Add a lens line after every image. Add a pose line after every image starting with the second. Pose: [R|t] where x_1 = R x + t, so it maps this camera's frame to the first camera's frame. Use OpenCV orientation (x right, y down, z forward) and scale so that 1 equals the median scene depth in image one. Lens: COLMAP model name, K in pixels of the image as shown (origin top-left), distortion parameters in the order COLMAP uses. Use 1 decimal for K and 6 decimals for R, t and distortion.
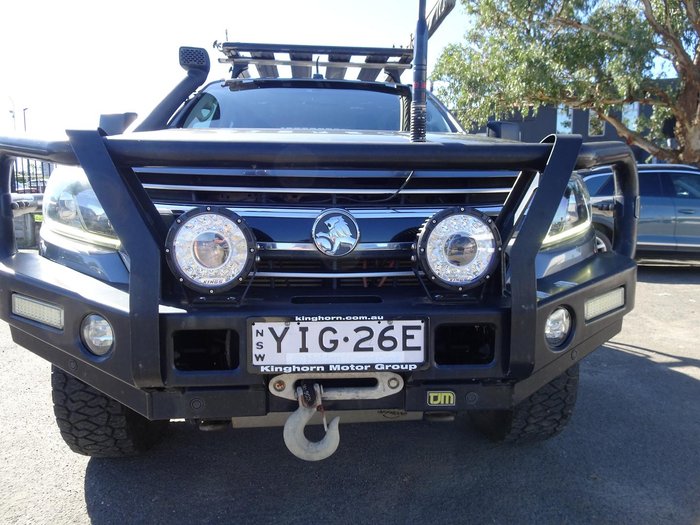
lens RADIAL K [[501.4, 0, 350.0], [0, 501.4, 262.5], [0, 0, 1]] dist [0.007784, -0.000762]
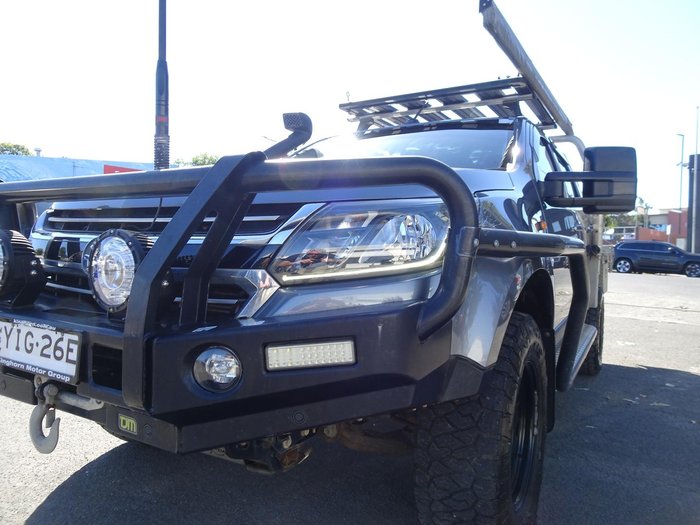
lens RADIAL K [[501.4, 0, 350.0], [0, 501.4, 262.5], [0, 0, 1]] dist [0.007784, -0.000762]
pose [[0.813507, 0.028593, -0.580852, 1.106929], [-0.093495, 0.992229, -0.082101, -0.002858], [0.573990, 0.121096, 0.809858, 0.418134]]
